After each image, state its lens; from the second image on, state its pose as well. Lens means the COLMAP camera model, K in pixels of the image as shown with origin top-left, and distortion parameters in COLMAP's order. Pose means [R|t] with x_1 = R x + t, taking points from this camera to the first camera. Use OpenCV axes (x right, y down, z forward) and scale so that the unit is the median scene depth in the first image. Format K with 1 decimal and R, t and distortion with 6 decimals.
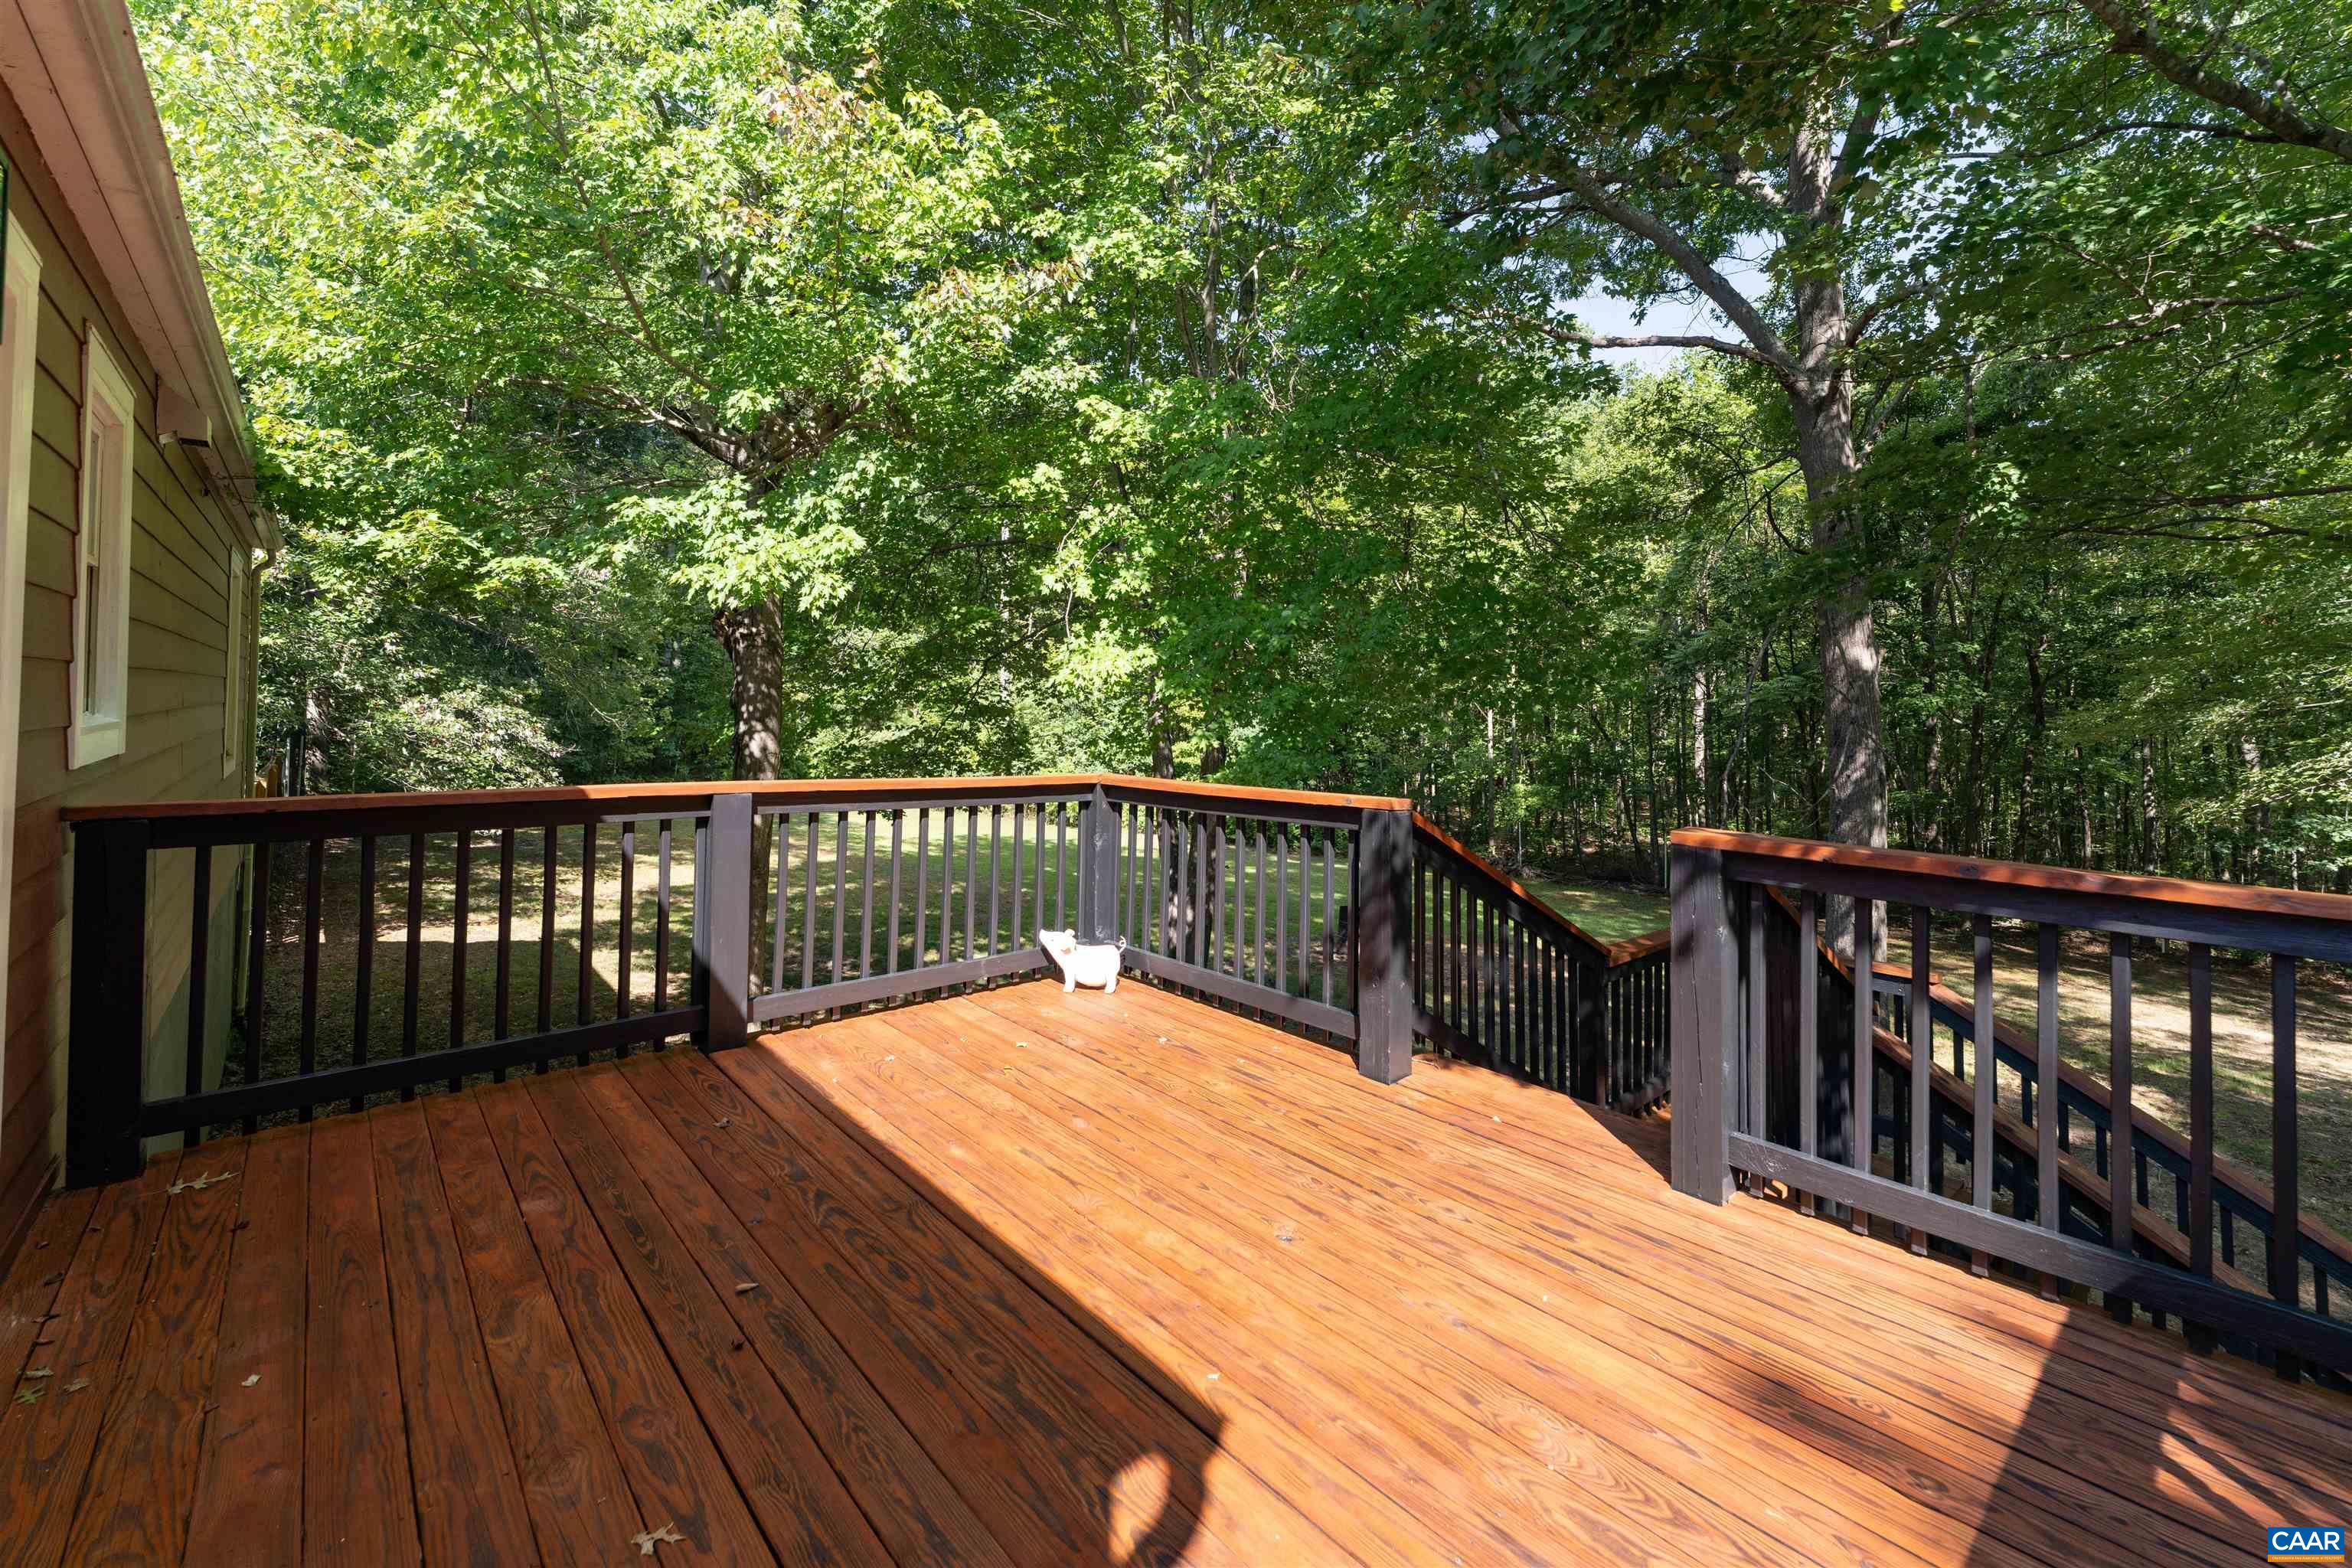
lens RADIAL K [[1006.2, 0, 1167.3], [0, 1006.2, 683.1], [0, 0, 1]] dist [-0.000721, -0.000010]
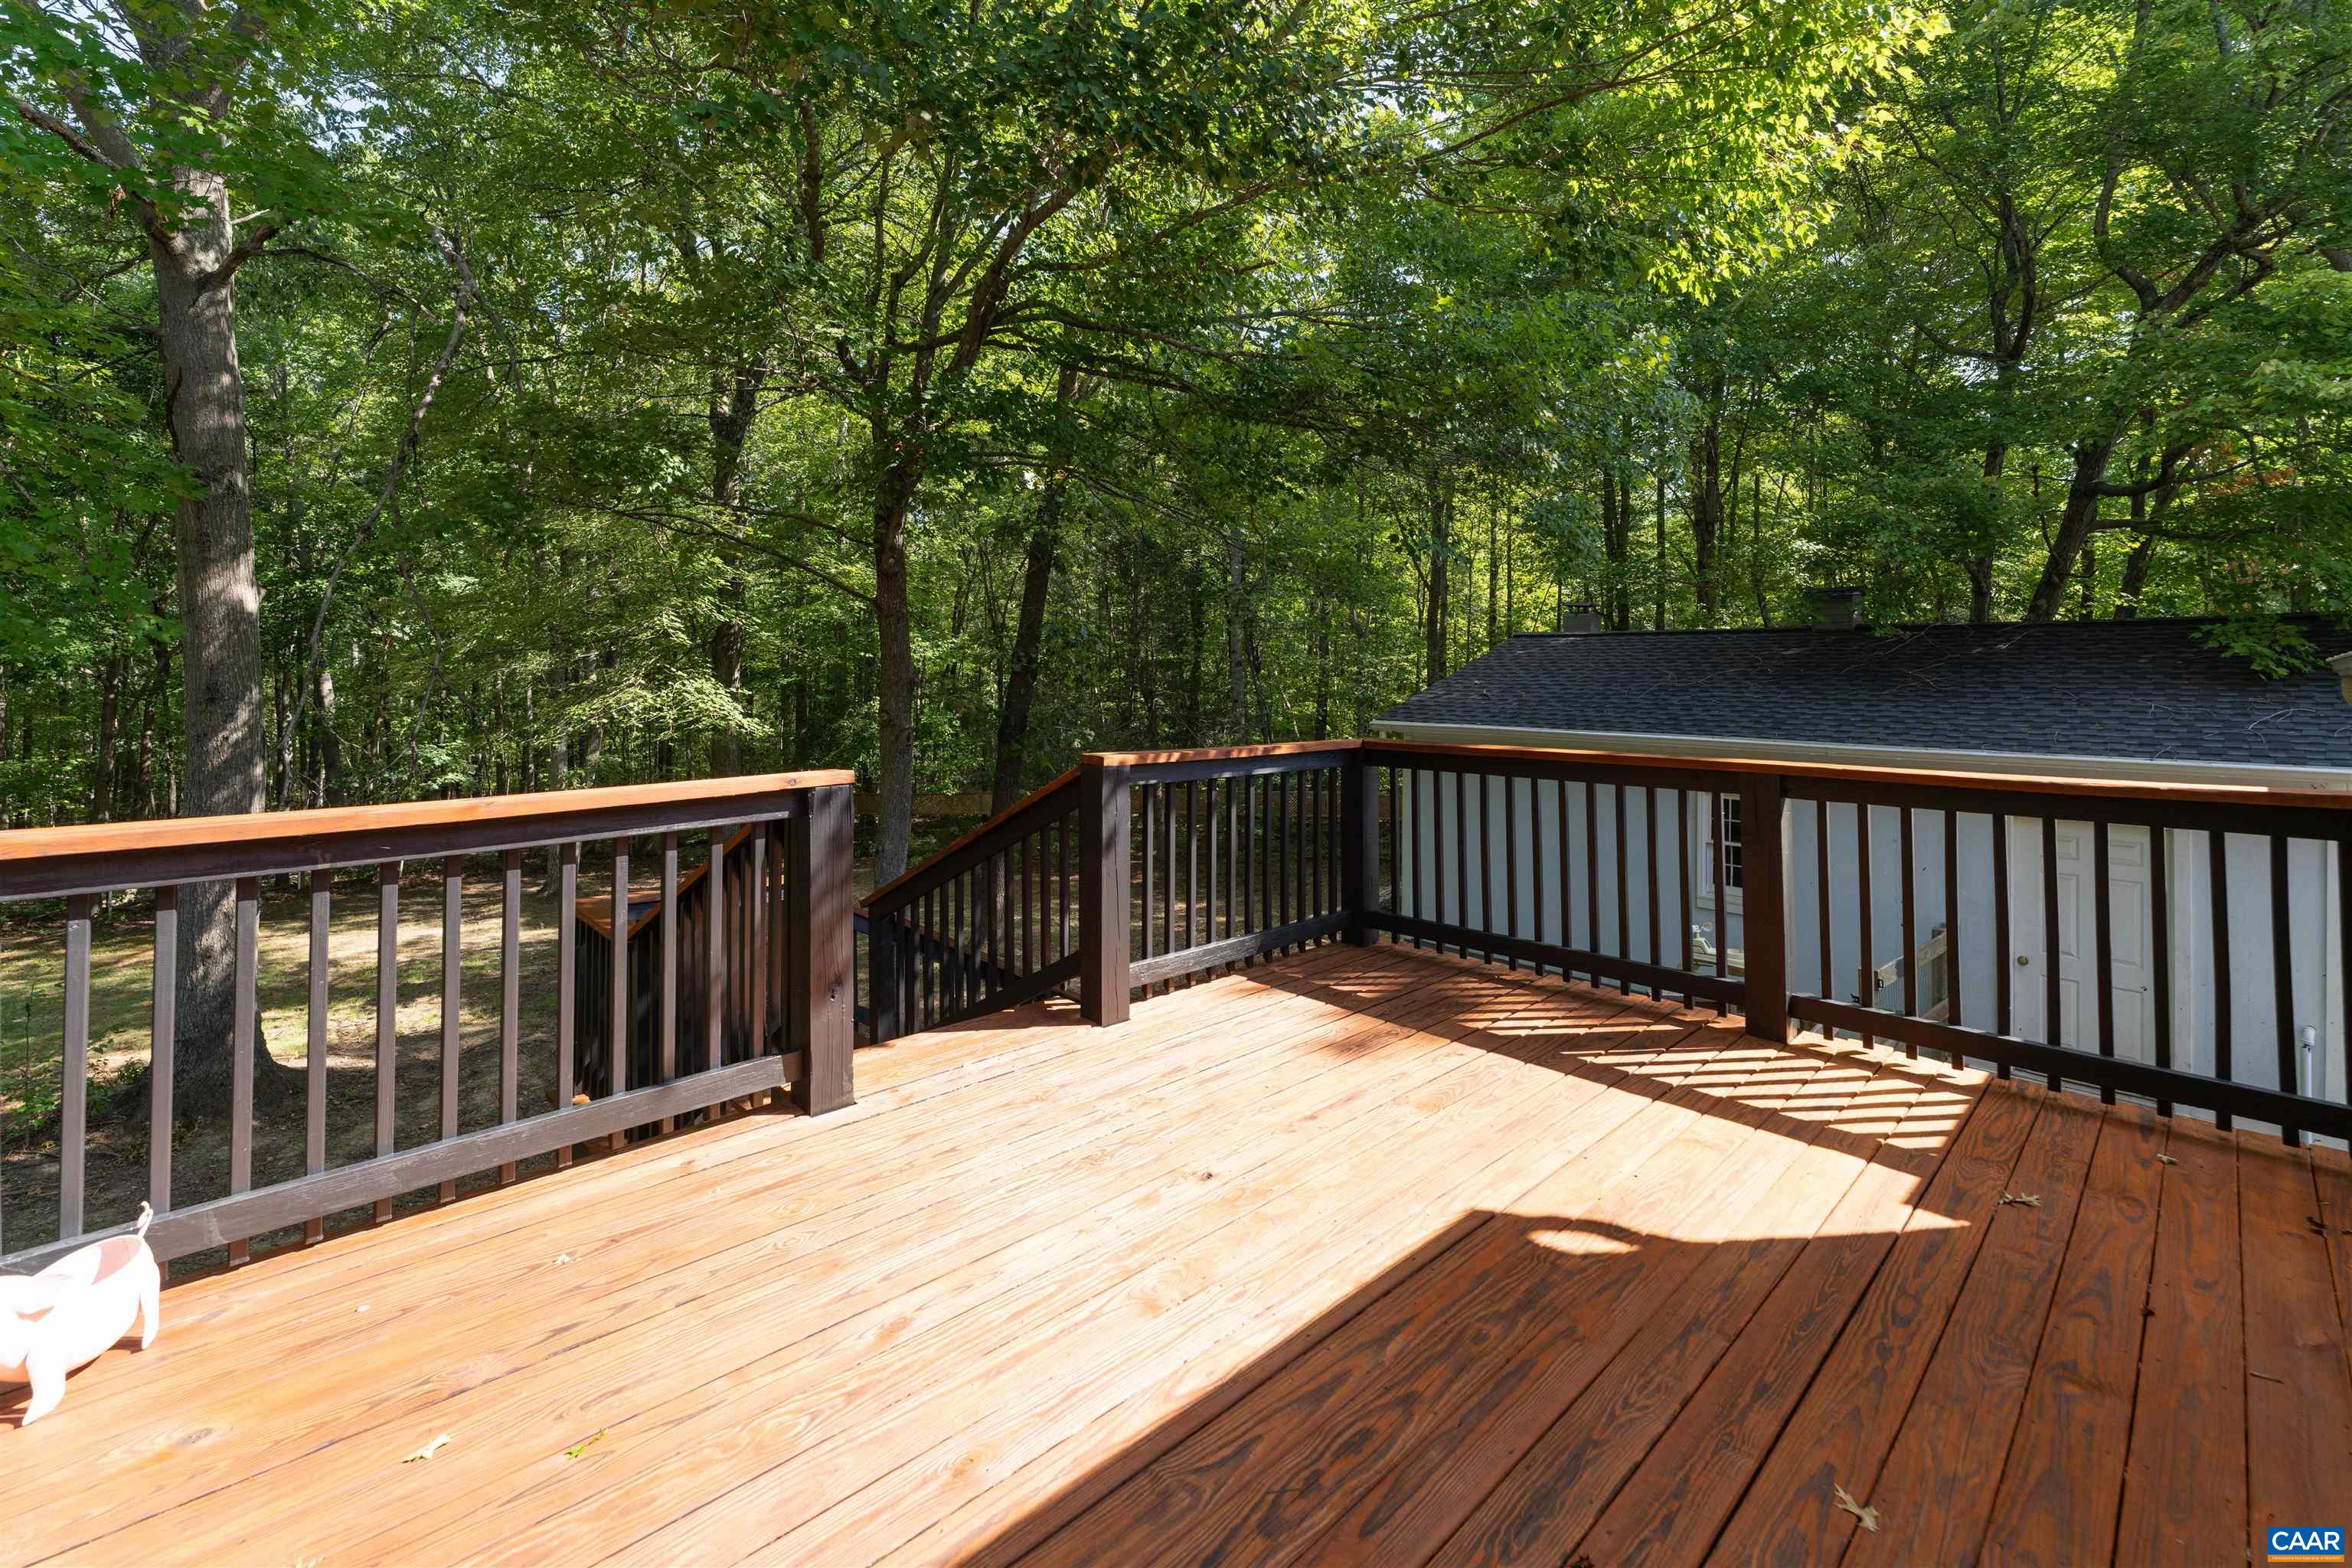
lens RADIAL K [[1032.0, 0, 1168.0], [0, 1032.0, 668.4], [0, 0, 1]] dist [-0.001074, -0.000309]
pose [[-0.066577, -0.008701, 0.997743, -0.987066], [-0.029680, 0.999537, 0.006736, 0.024394], [-0.997340, -0.029165, -0.066804, 1.189162]]
